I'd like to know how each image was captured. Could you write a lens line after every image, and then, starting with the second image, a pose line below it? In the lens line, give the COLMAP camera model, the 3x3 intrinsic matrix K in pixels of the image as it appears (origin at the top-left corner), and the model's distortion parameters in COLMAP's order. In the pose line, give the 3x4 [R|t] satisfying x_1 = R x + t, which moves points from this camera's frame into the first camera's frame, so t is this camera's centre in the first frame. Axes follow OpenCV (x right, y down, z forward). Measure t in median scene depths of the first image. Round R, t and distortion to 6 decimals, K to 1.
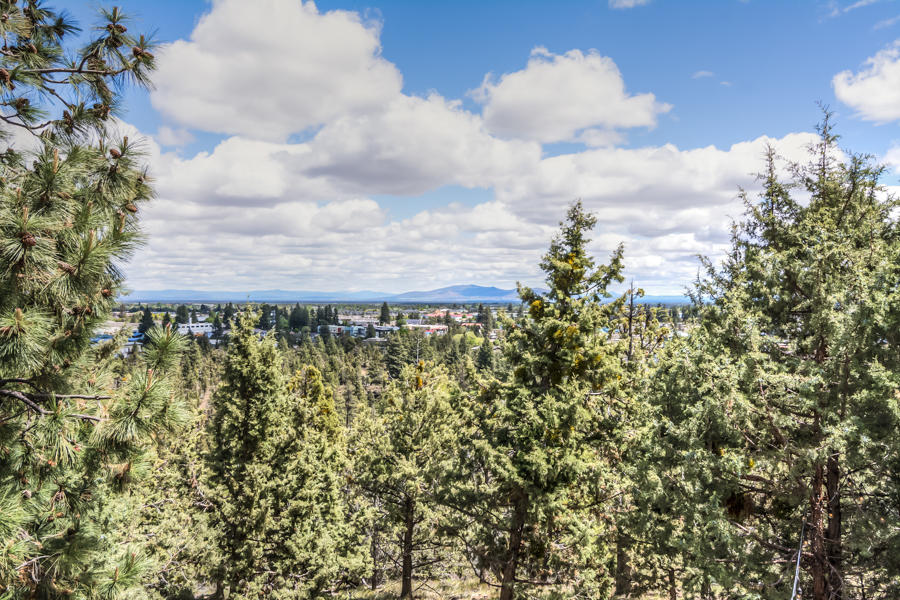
lens RADIAL K [[756.1, 0, 449.5], [0, 756.1, 300.7], [0, 0, 1]] dist [0.007371, 0.002808]
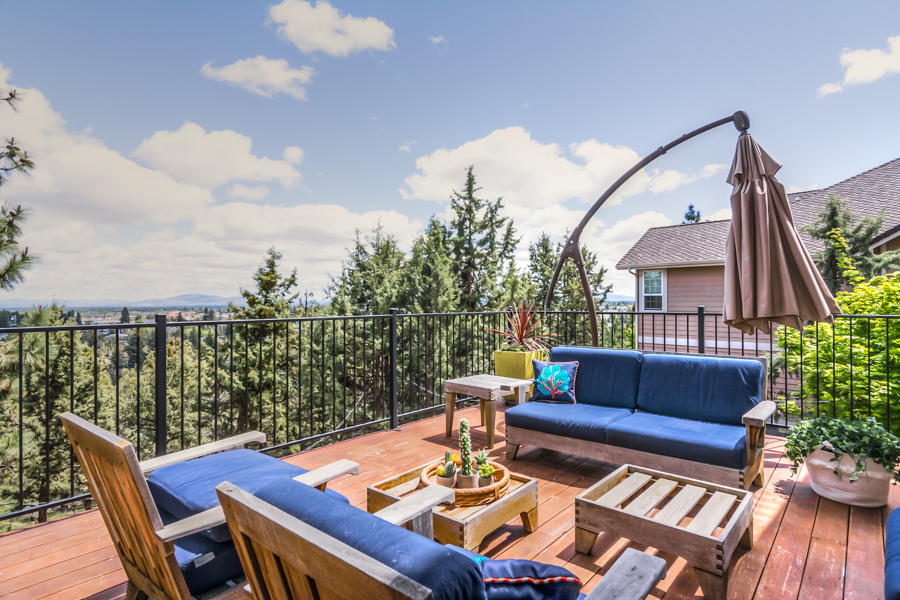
lens RADIAL K [[475.2, 0, 453.4], [0, 475.2, 304.4], [0, 0, 1]] dist [-0.000653, 0.000442]
pose [[0.866370, -0.013957, 0.499207, -0.043874], [0.013459, 0.999899, 0.004597, 0.022895], [-0.499220, 0.002736, 0.866471, -0.311472]]
